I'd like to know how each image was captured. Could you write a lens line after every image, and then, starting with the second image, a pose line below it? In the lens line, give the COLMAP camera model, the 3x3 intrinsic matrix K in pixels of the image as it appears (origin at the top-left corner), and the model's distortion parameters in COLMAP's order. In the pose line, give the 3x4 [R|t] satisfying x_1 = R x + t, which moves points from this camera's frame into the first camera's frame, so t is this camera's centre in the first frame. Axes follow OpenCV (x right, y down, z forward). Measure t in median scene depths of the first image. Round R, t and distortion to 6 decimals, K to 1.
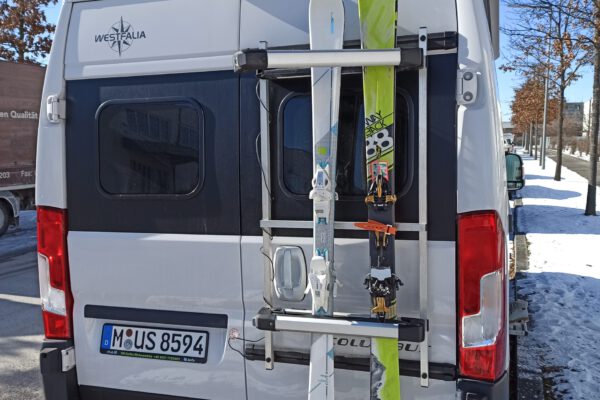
lens RADIAL K [[575.7, 0, 300.6], [0, 575.7, 202.3], [0, 0, 1]] dist [0.015962, -0.007168]
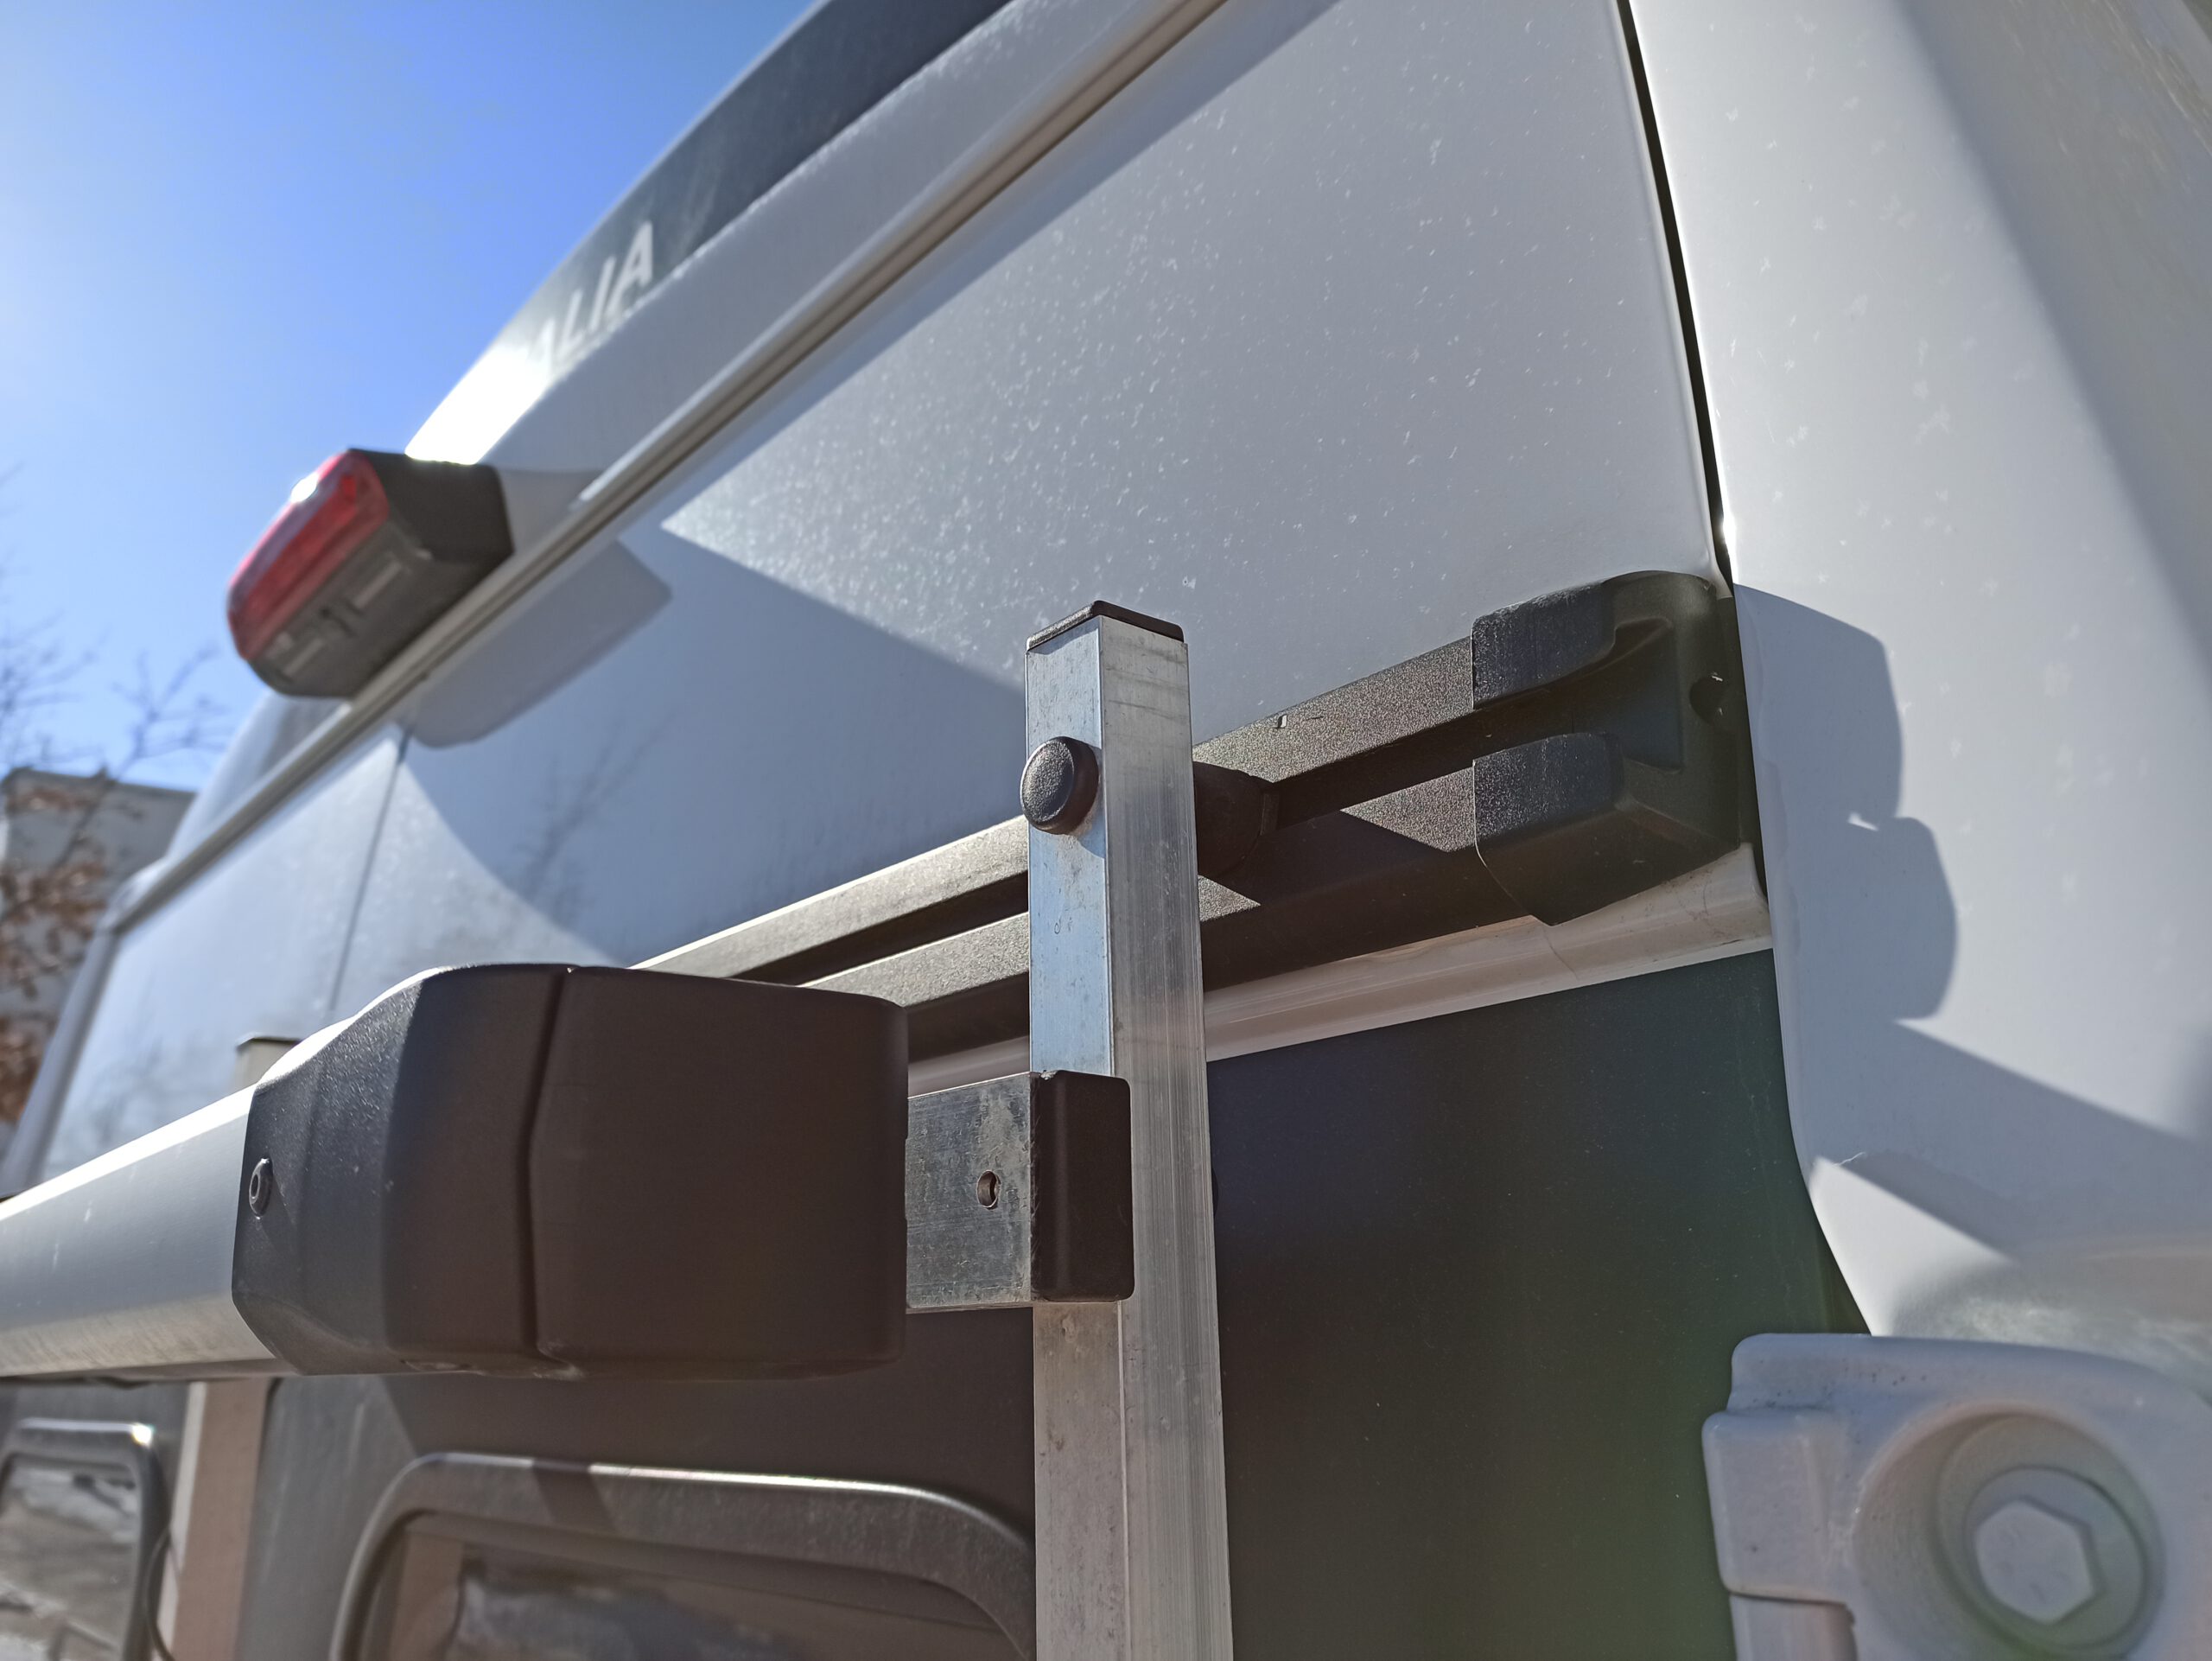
lens RADIAL K [[1657.5, 0, 1106.0], [0, 1657.5, 830.5], [0, 0, 1]] dist [-0.000749, -0.001186]
pose [[0.865193, -0.162456, -0.474394, 0.241216], [-0.014939, 0.937293, -0.348221, -0.181224], [0.501217, 0.308365, 0.808513, 0.708058]]
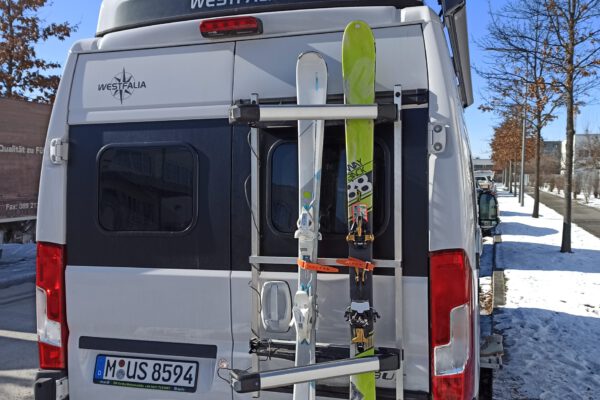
lens RADIAL K [[578.5, 0, 300.3], [0, 578.5, 198.7], [0, 0, 1]] dist [0.015528, 0.004823]
pose [[0.999558, 0.009311, 0.028247, -0.005516], [-0.007449, 0.997836, -0.065326, -0.006266], [-0.028794, 0.065087, 0.997464, -0.084248]]
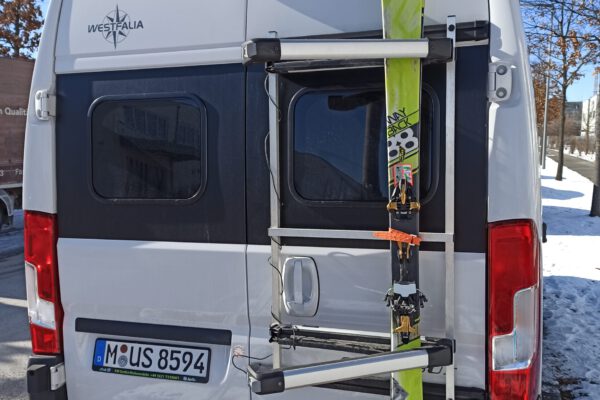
lens RADIAL K [[575.1, 0, 300.0], [0, 575.1, 200.0], [0, 0, 1]] dist [0.008271, 0.003607]
pose [[0.999983, 0.003753, 0.004358, -0.022115], [-0.003752, 0.999993, -0.000413, -0.011764], [-0.004360, 0.000397, 0.999990, 0.082960]]
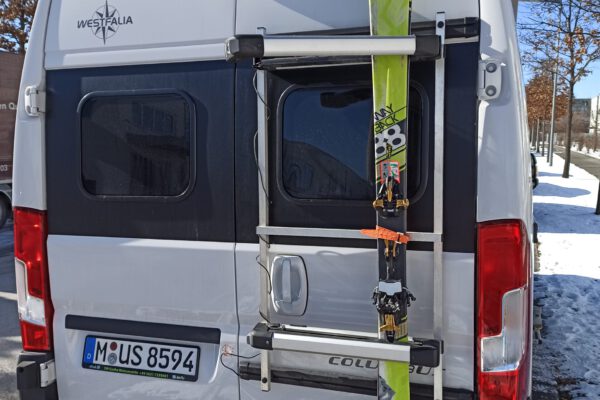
lens RADIAL K [[575.2, 0, 301.6], [0, 575.2, 200.0], [0, 0, 1]] dist [0.010914, 0.003445]
pose [[0.999946, 0.008809, -0.005494, 0.004491], [-0.008773, 0.999940, 0.006567, -0.015061], [0.005552, -0.006518, 0.999963, 0.090439]]
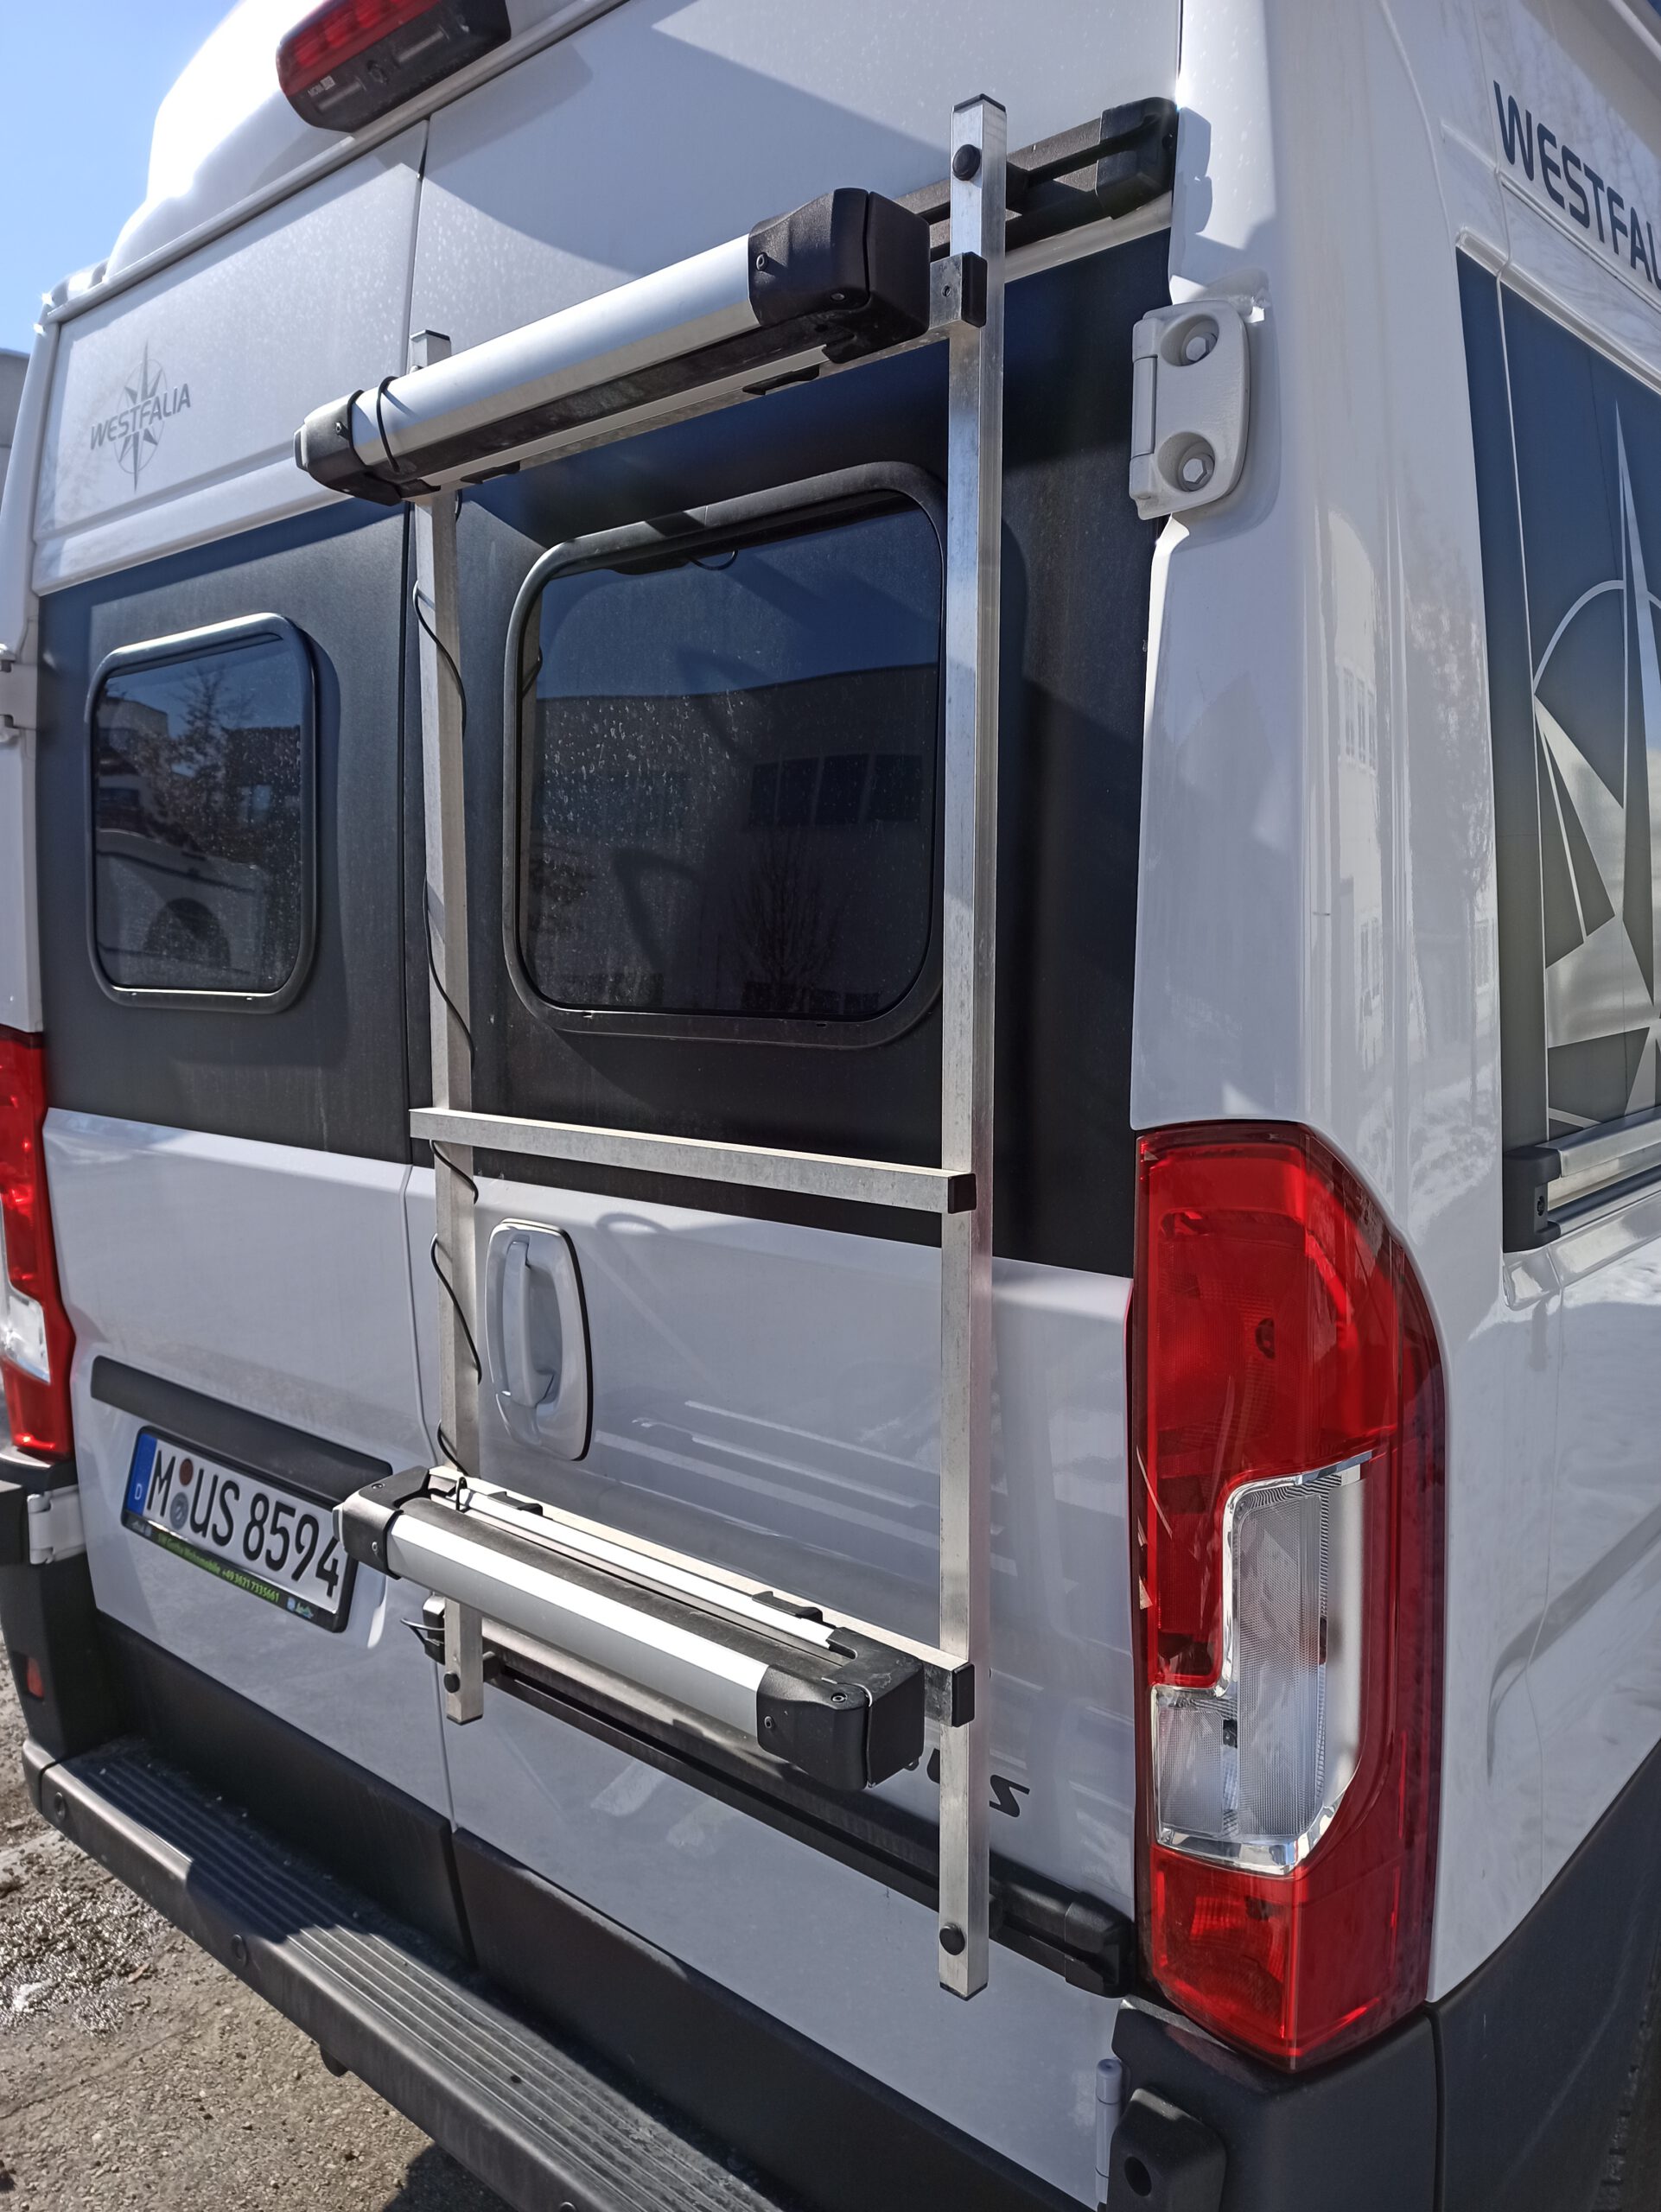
lens RADIAL K [[1592.4, 0, 870.7], [0, 1592.4, 1110.2], [0, 0, 1]] dist [0.005773, 0.003559]
pose [[0.922202, 0.053733, -0.382957, 0.321788], [-0.036225, 0.997948, 0.052790, -0.008404], [0.385008, -0.034810, 0.922257, 0.416860]]
